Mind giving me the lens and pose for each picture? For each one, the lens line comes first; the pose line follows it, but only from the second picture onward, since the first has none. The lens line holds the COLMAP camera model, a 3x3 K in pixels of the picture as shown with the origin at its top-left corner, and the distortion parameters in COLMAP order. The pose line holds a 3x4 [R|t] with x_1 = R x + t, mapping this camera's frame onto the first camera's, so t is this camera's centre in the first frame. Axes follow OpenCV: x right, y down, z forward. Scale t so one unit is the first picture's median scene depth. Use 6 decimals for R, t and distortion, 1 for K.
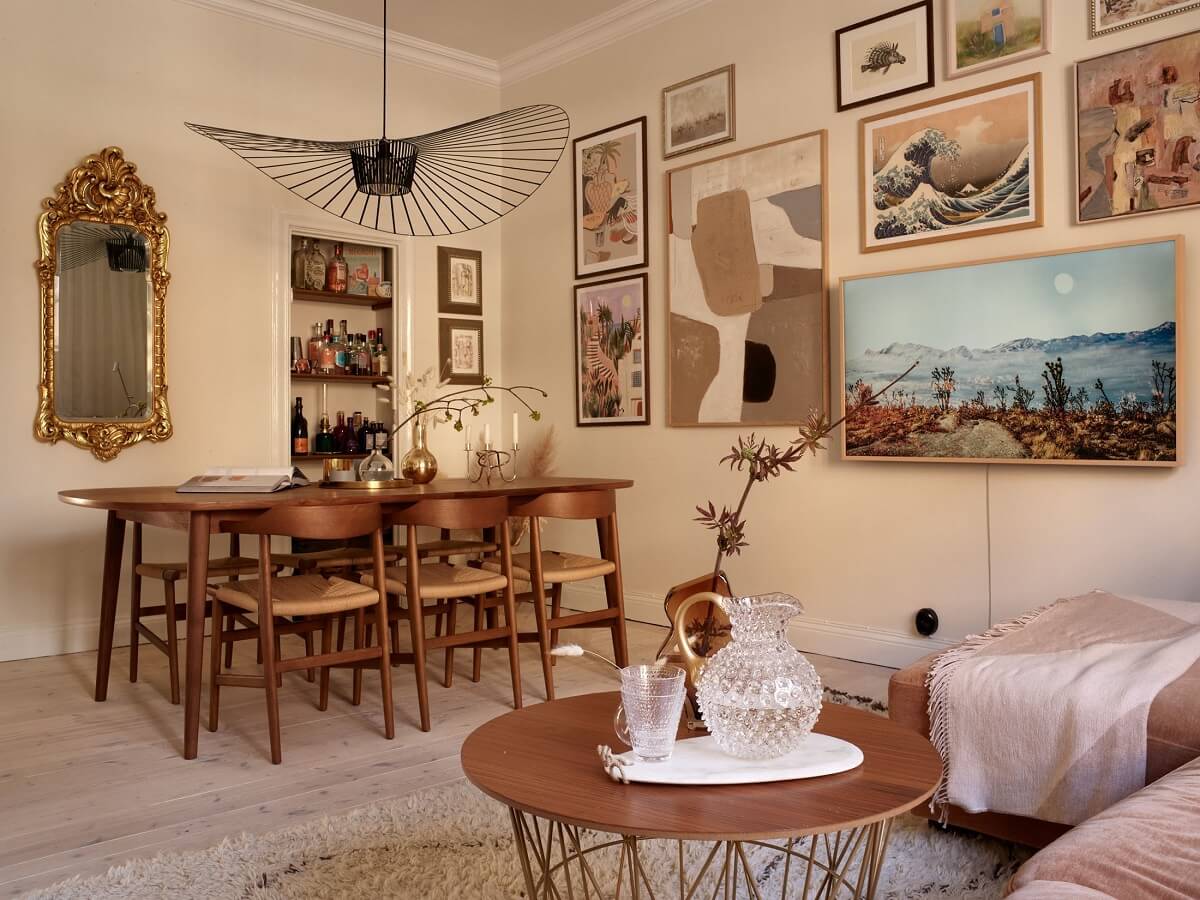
lens RADIAL K [[1034.3, 0, 597.8], [0, 1034.3, 431.3], [0, 0, 1]] dist [-0.082195, 0.073670]
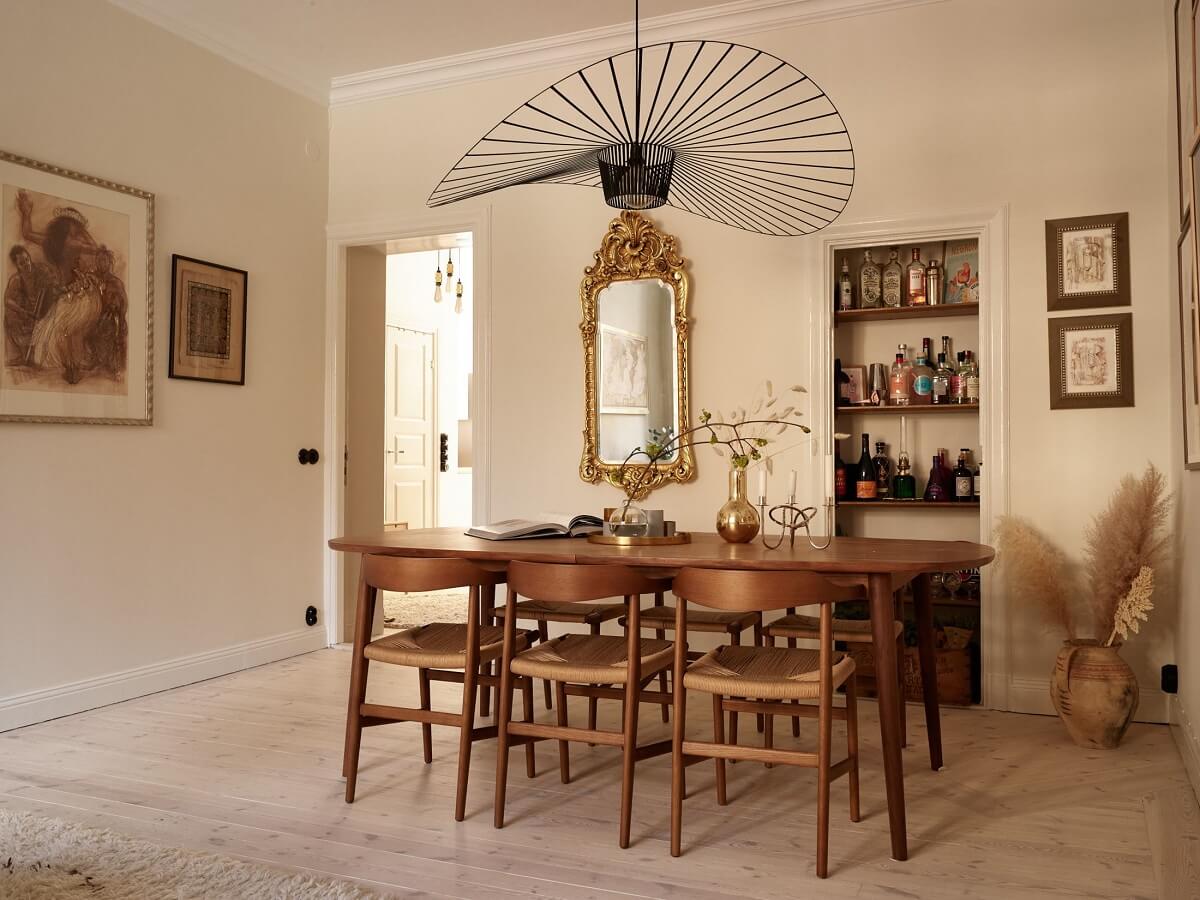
lens RADIAL K [[1029.4, 0, 605.1], [0, 1029.4, 440.0], [0, 0, 1]] dist [-0.002574, -0.005627]
pose [[0.399653, -0.019853, -0.916451, 0.495581], [0.003162, 0.999789, -0.020279, -0.013083], [0.916661, 0.005207, 0.399632, 0.539092]]
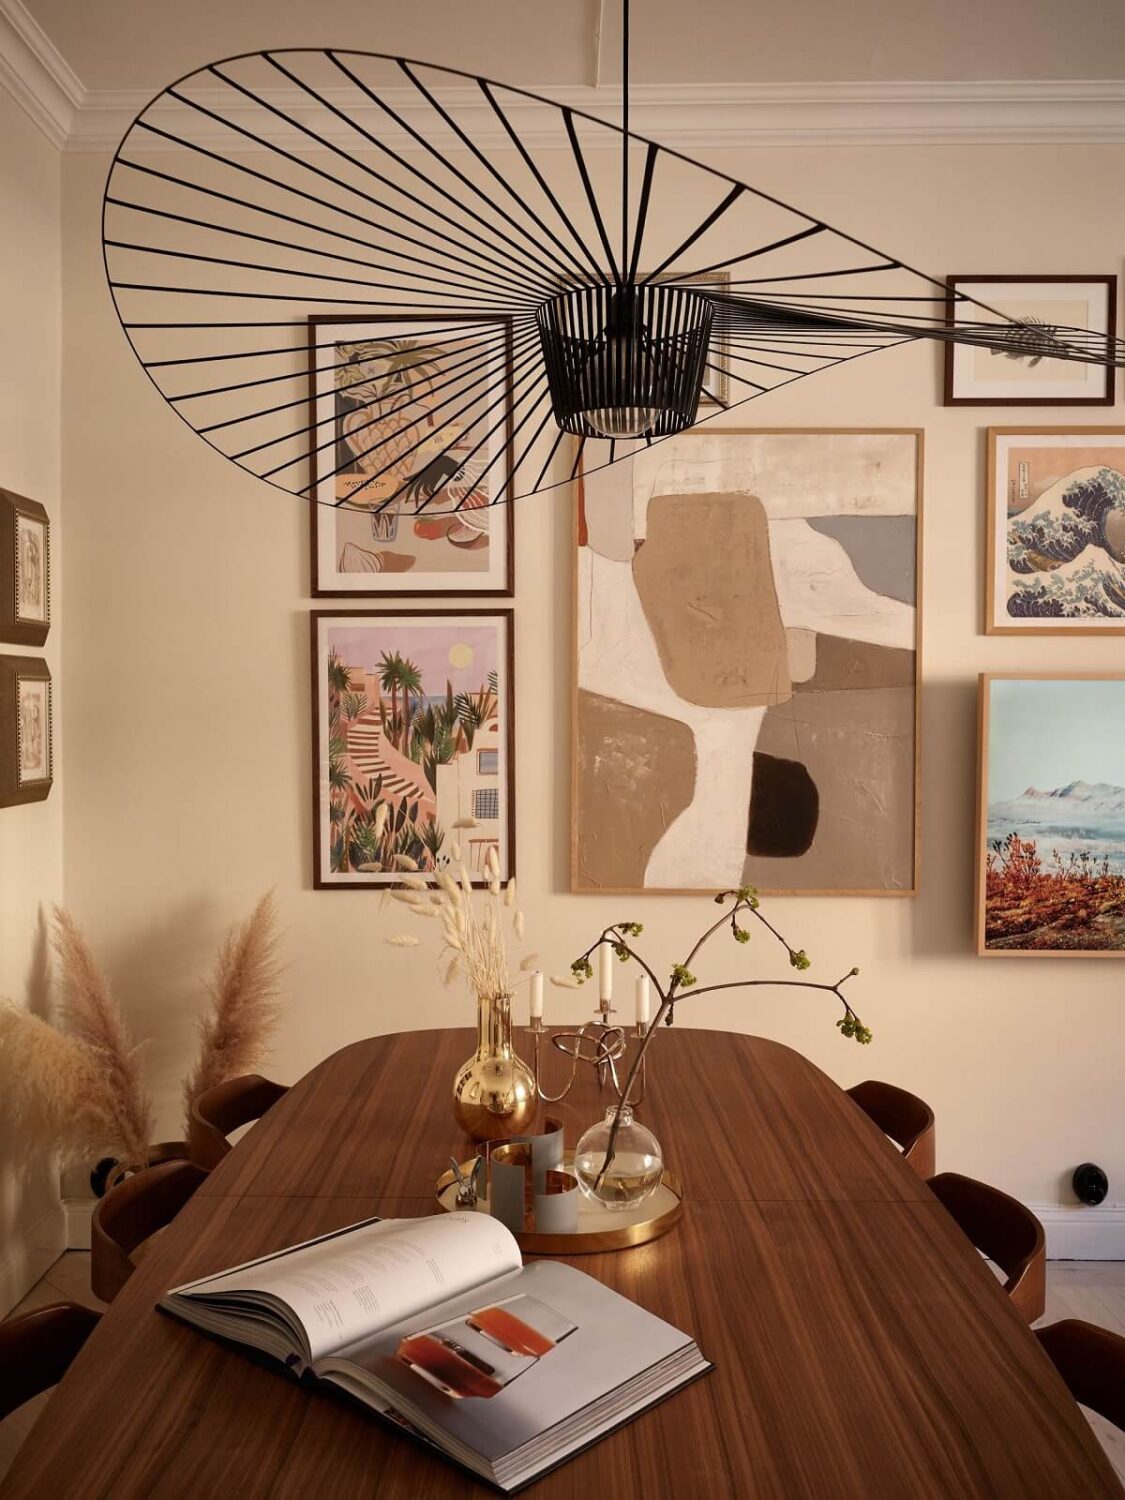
lens RADIAL K [[1286.7, 0, 562.5], [0, 1286.7, 750.0], [0, 0, 1]] dist [-0.002574, -0.005627]
pose [[0.684252, -0.004454, 0.729232, -0.488371], [-0.008675, 0.999861, 0.014247, -0.102117], [-0.729194, -0.016075, 0.684118, 0.593040]]
